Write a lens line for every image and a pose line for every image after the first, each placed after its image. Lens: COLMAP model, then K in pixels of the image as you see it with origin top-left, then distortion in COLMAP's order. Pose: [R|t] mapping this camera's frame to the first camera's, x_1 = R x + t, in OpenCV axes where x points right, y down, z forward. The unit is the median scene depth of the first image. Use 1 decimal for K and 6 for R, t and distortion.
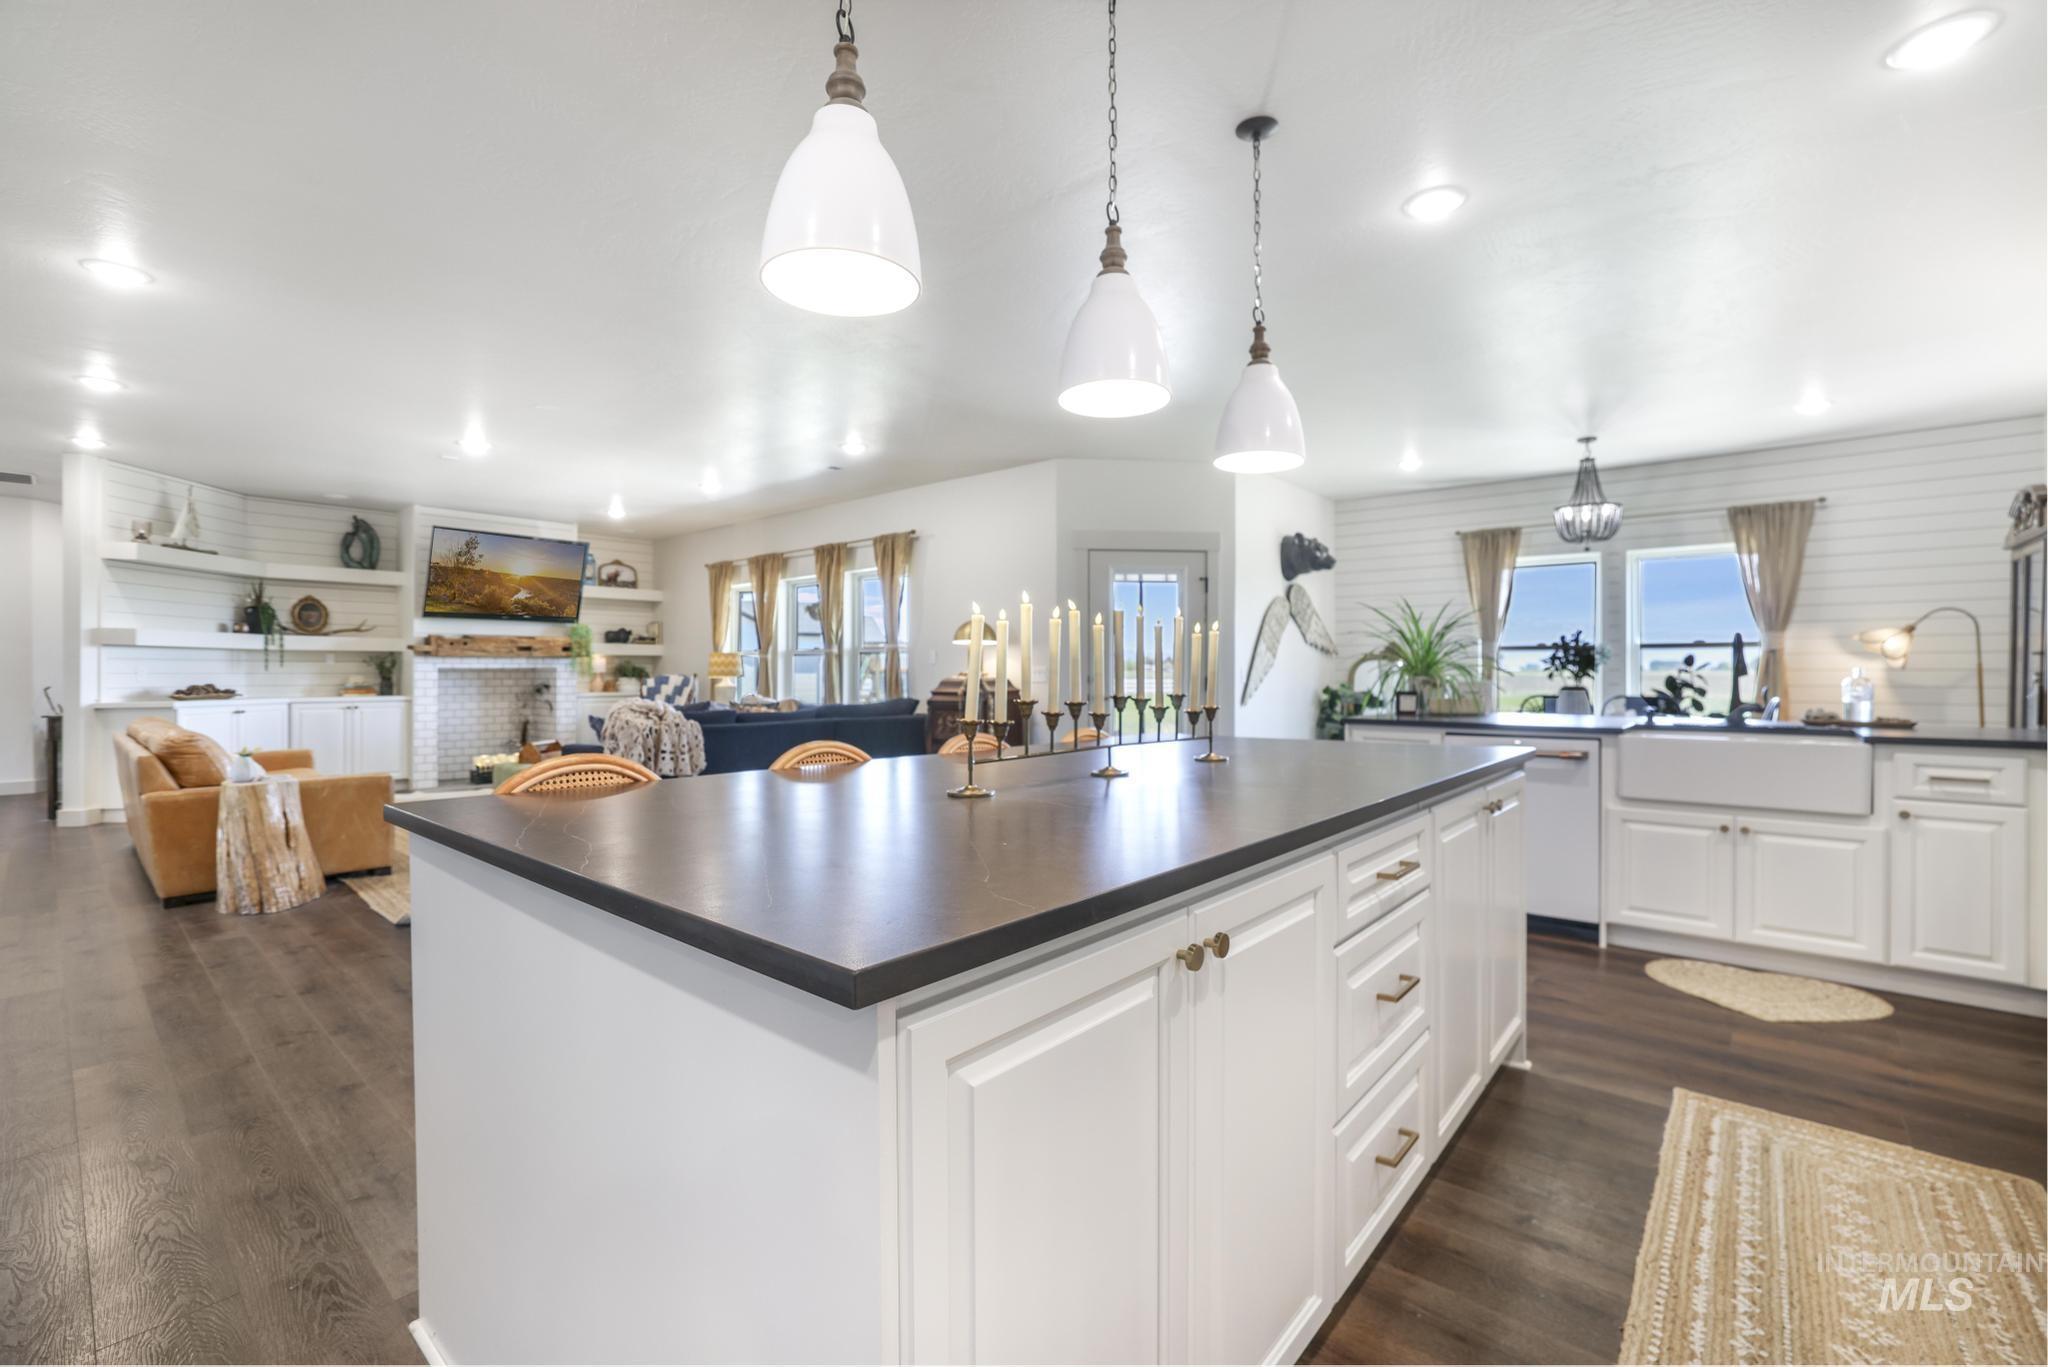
lens RADIAL K [[874.9, 0, 1011.9], [0, 874.9, 673.5], [0, 0, 1]] dist [-0.046101, 0.015721]
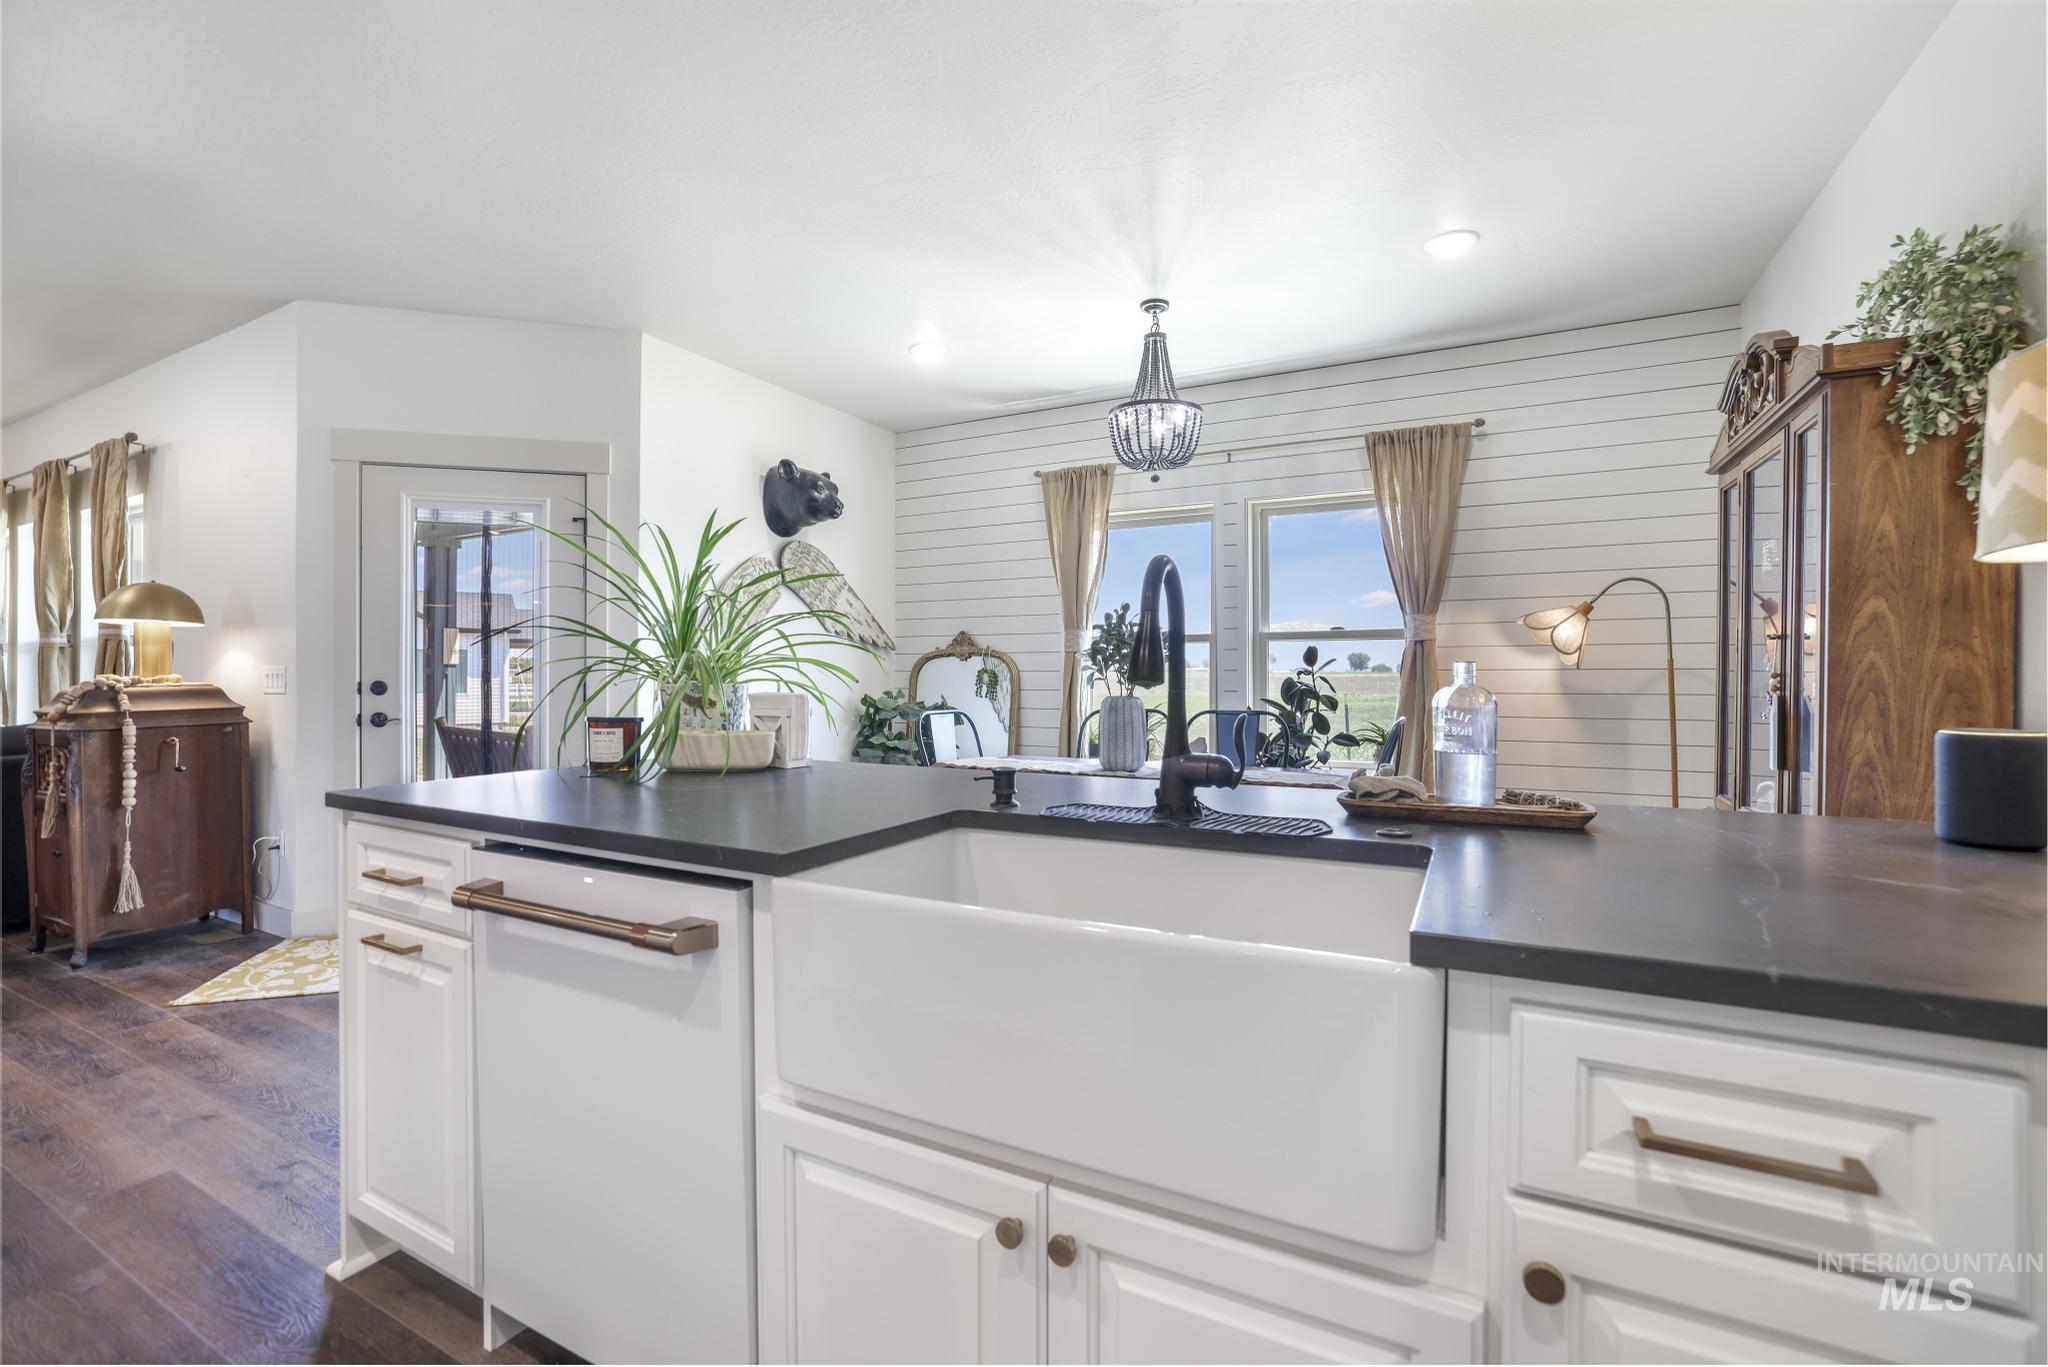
lens RADIAL K [[884.5, 0, 1007.2], [0, 884.5, 672.9], [0, 0, 1]] dist [-0.047498, 0.020252]
pose [[0.975270, -0.001724, 0.221010, 0.362773], [0.002398, 0.999993, -0.002779, -0.000434], [-0.221004, 0.003241, 0.975268, 0.338714]]
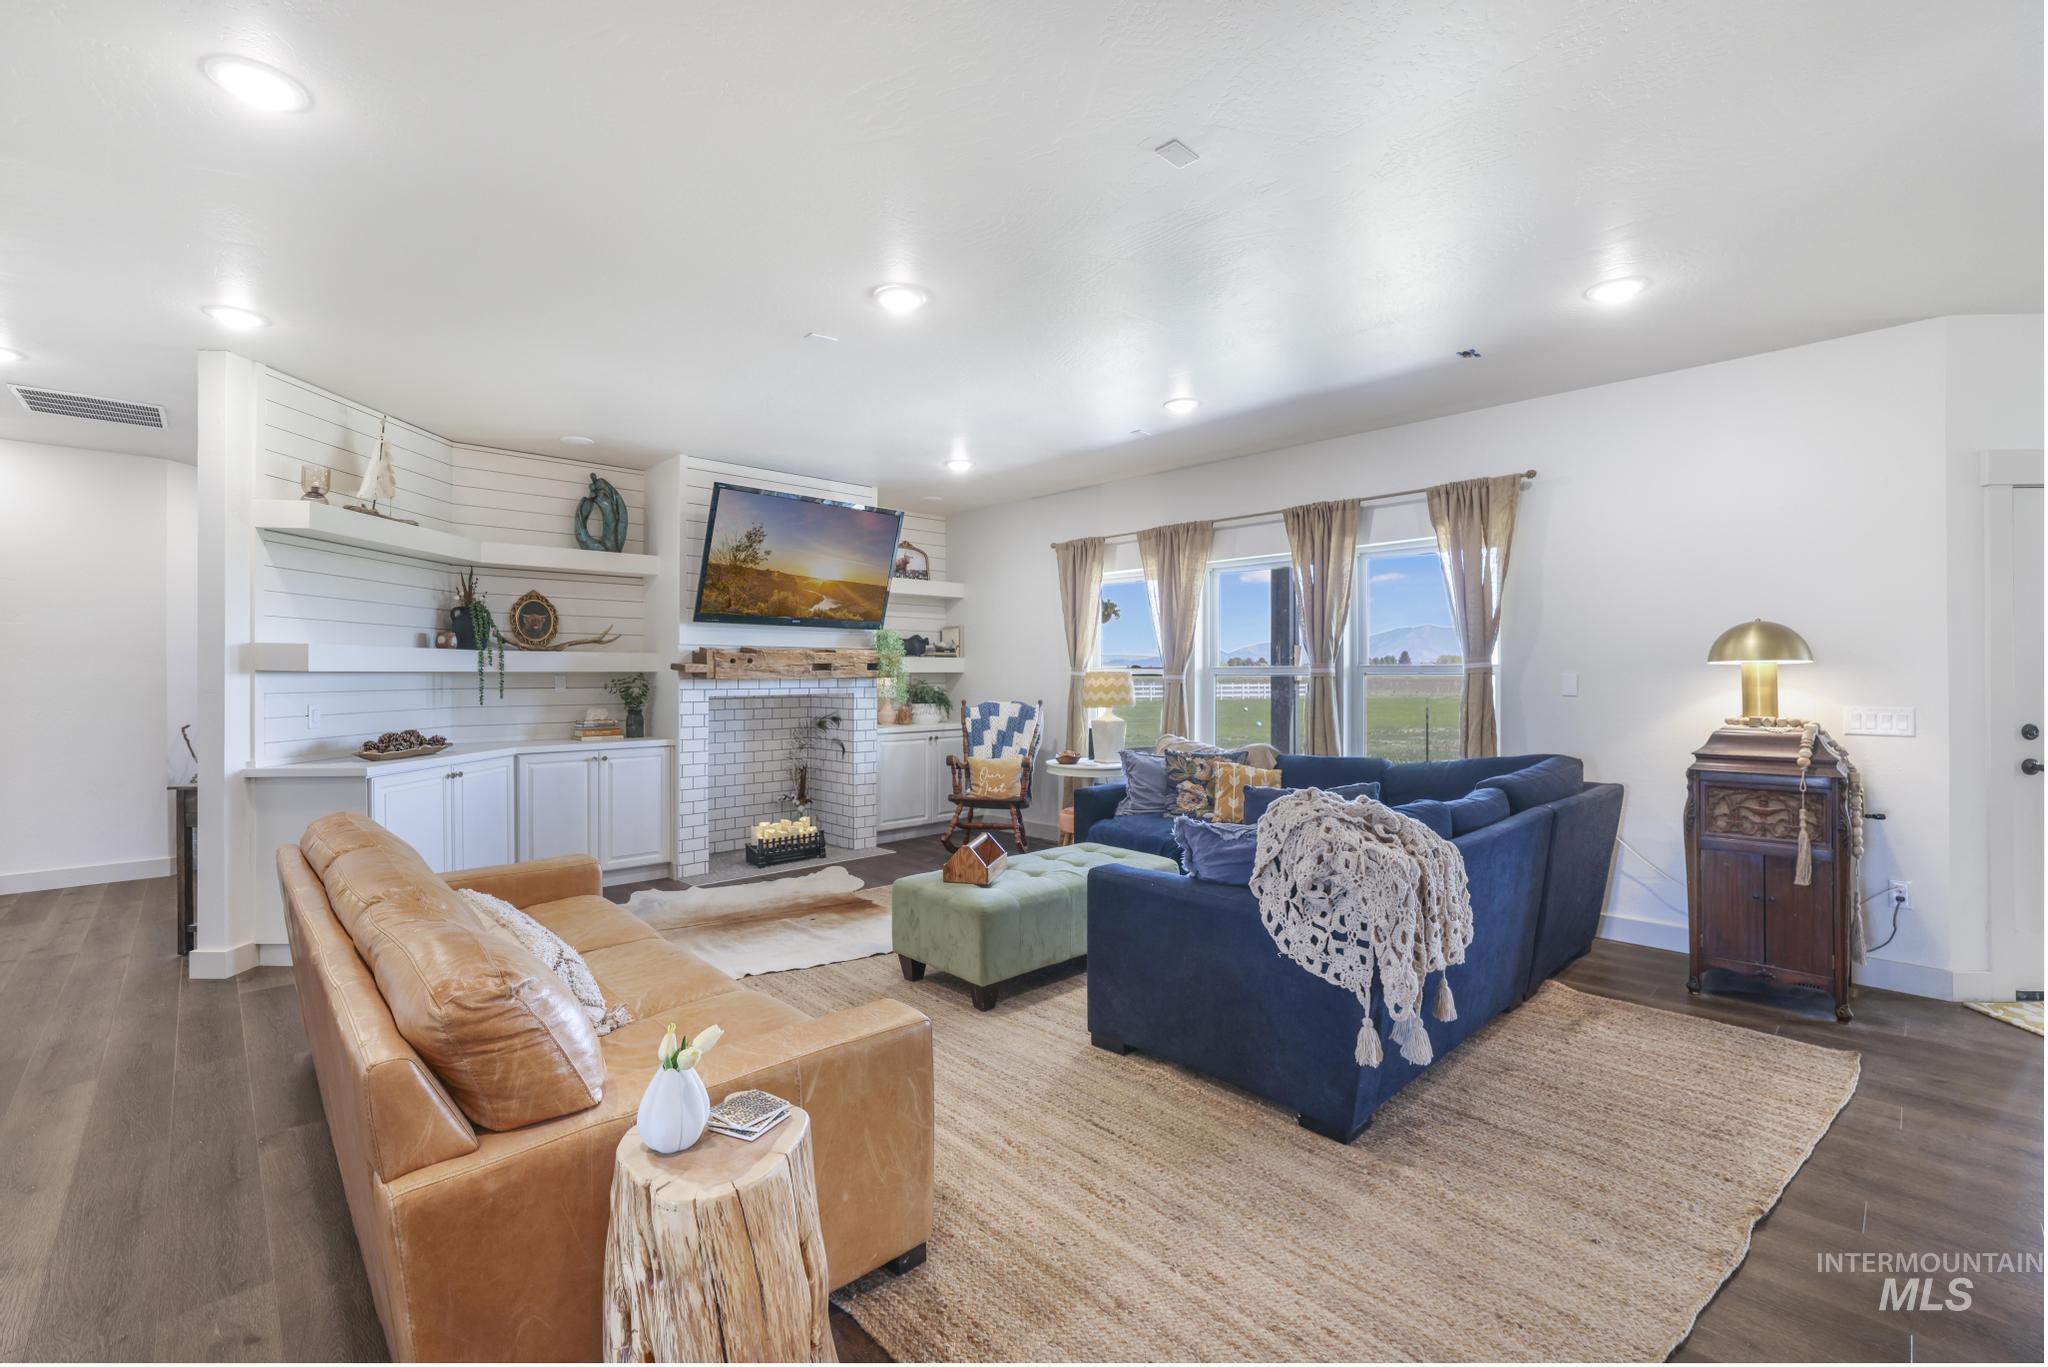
lens RADIAL K [[884.5, 0, 1007.2], [0, 884.5, 672.9], [0, 0, 1]] dist [-0.047498, 0.020252]
pose [[0.994657, -0.002413, -0.103211, -0.435694], [0.002082, 0.999992, -0.003316, -0.026790], [0.103218, 0.003083, 0.994654, 0.403426]]
